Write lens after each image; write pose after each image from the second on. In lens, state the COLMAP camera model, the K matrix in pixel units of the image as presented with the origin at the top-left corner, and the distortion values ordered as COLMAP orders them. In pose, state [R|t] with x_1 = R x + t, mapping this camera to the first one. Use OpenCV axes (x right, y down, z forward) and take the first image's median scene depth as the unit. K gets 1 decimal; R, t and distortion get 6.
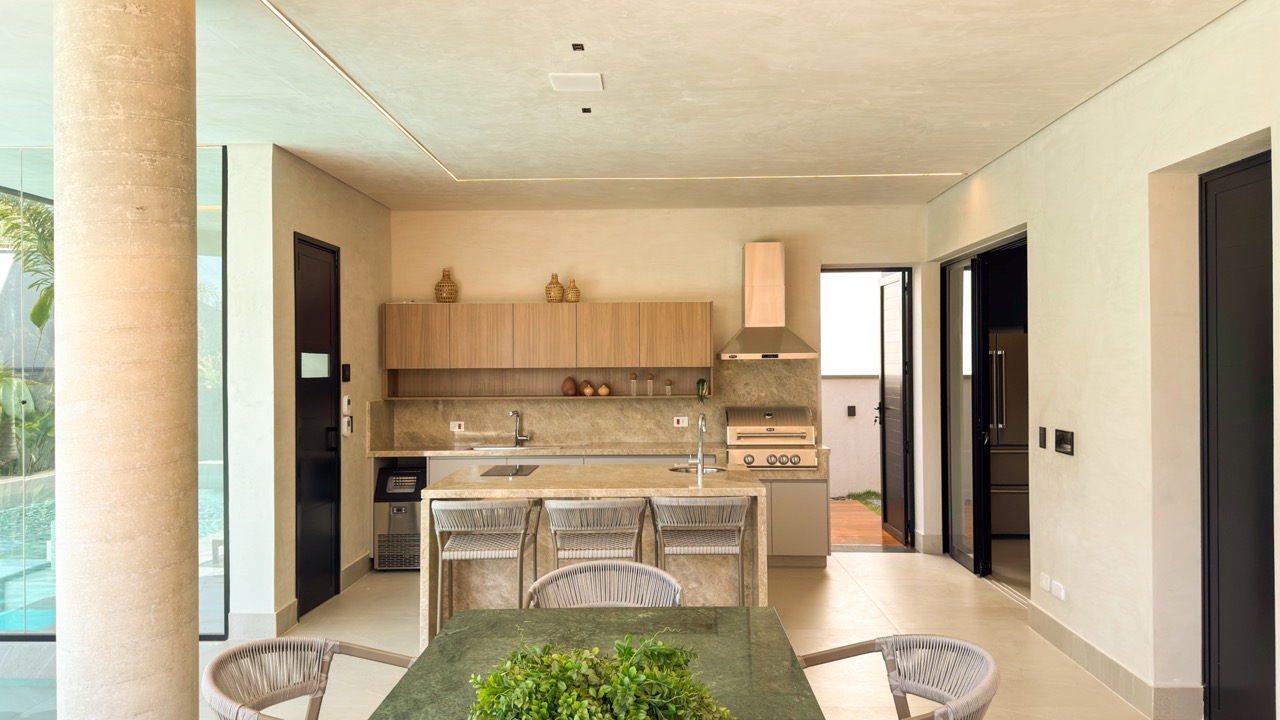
lens RADIAL K [[896.7, 0, 678.1], [0, 896.7, 363.6], [0, 0, 1]] dist [0.006717, -0.004158]
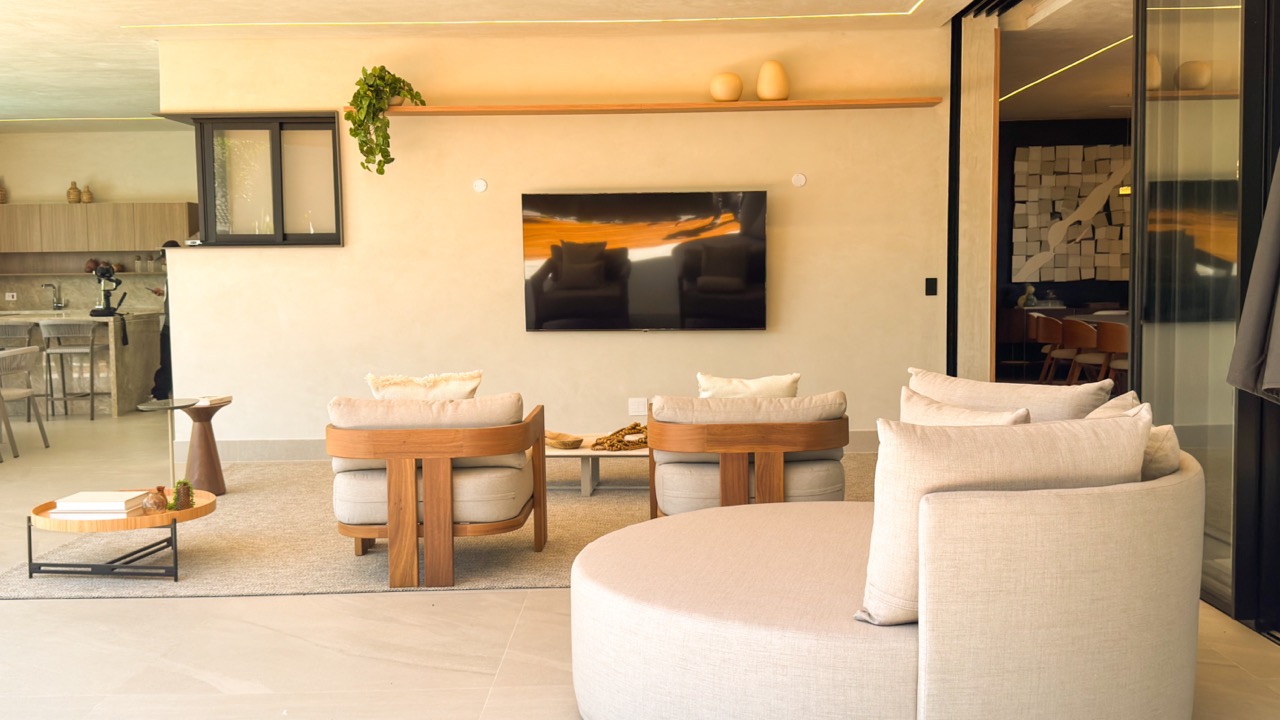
lens RADIAL K [[1244.2, 0, 640.0], [0, 1244.2, 360.0], [0, 0, 1]] dist [0.213213, -0.473153]
pose [[0.999866, -0.003538, -0.015984, 0.742603], [0.004694, 0.997328, 0.072900, 0.031541], [0.015683, -0.072965, 0.997211, -0.912974]]
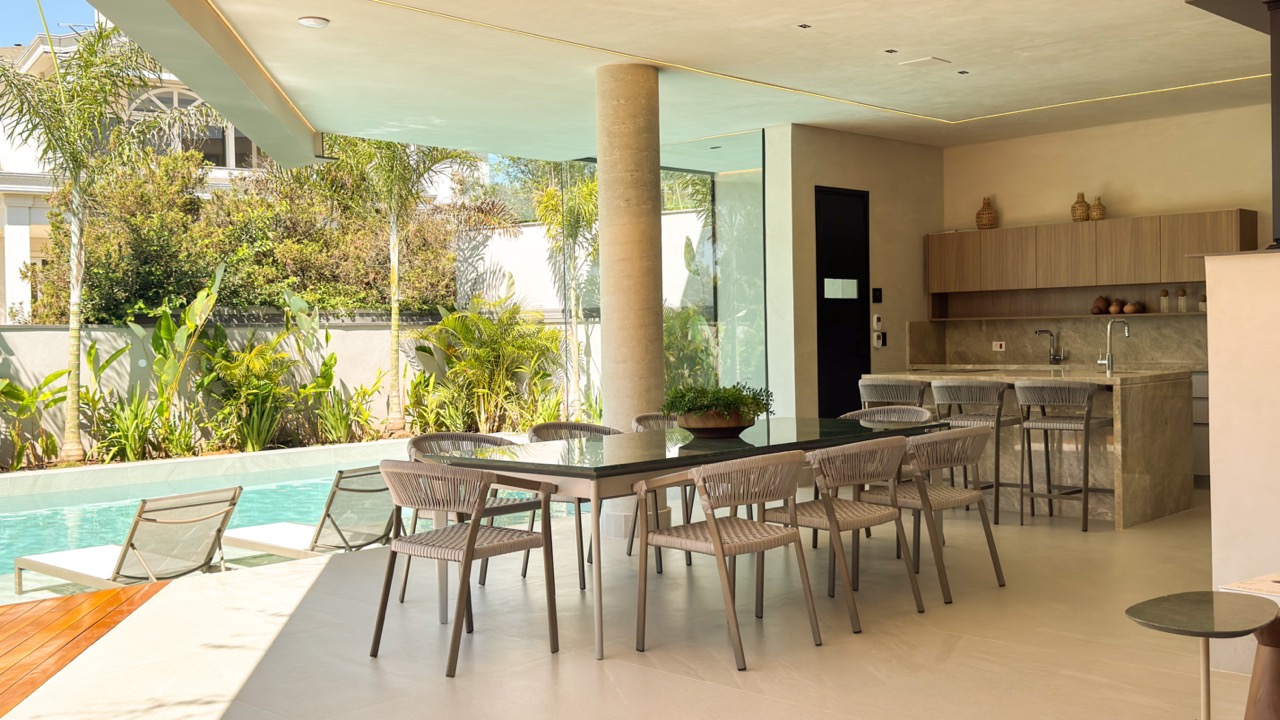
lens RADIAL K [[1244.2, 0, 640.0], [0, 1244.2, 360.0], [0, 0, 1]] dist [0.213213, -0.473153]
pose [[0.704827, 0.007183, -0.709343, 0.526478], [0.015499, 0.999554, 0.025523, 0.043136], [0.709210, -0.028984, 0.704401, -0.360376]]
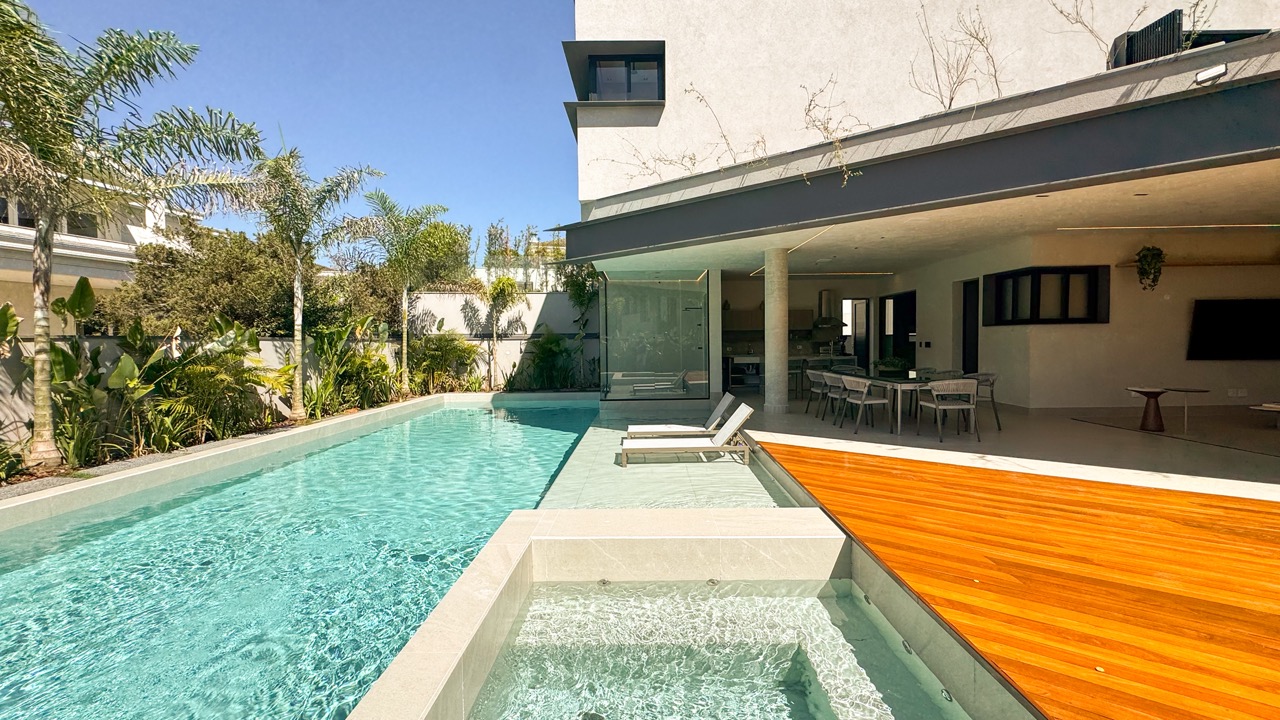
lens RADIAL K [[512.3, 0, 640.0], [0, 512.3, 360.0], [0, 0, 1]] dist [-0.000832, -0.000174]
pose [[0.999869, -0.006106, -0.014987, -0.556329], [0.006619, 0.999385, 0.034450, 0.044200], [0.014767, -0.034544, 0.999294, -0.863482]]
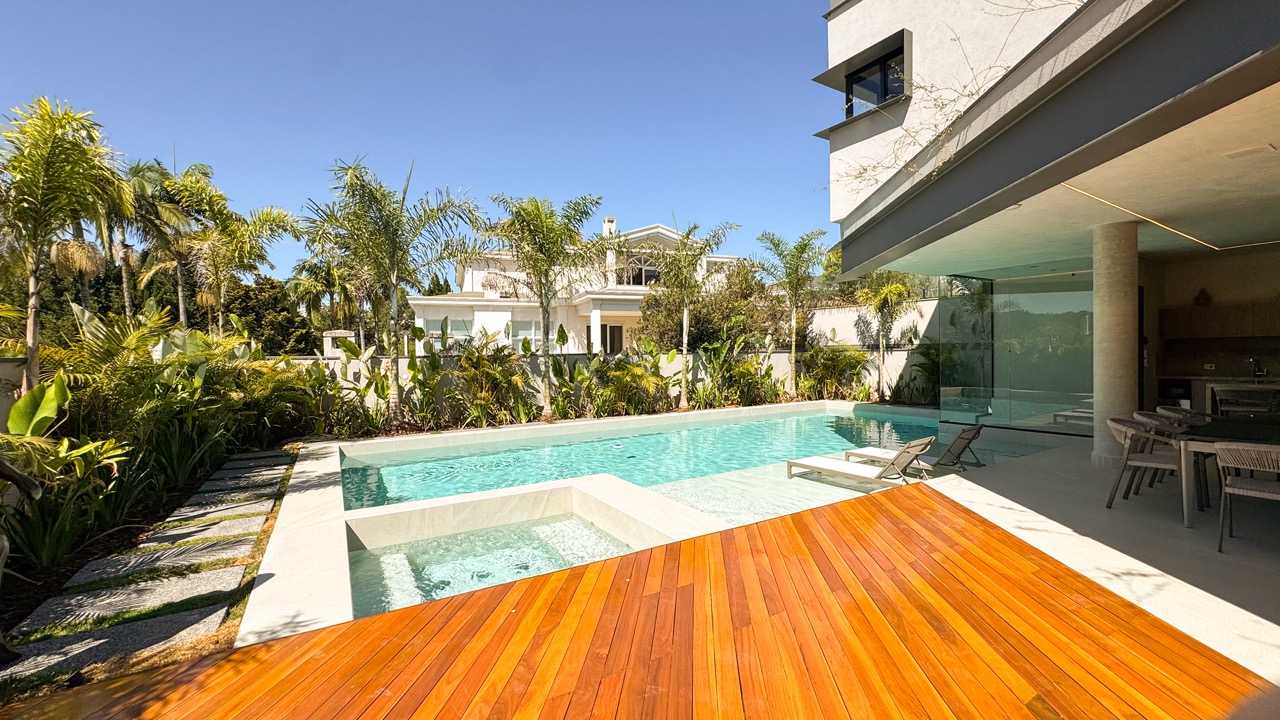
lens RADIAL K [[510.7, 0, 640.0], [0, 510.7, 360.0], [0, 0, 1]] dist [0.001166, 0.000073]
pose [[0.519527, 0.008191, -0.854415, 0.072767], [0.012717, 0.999769, 0.017317, 0.019577], [0.854359, -0.019862, 0.519303, -0.710180]]
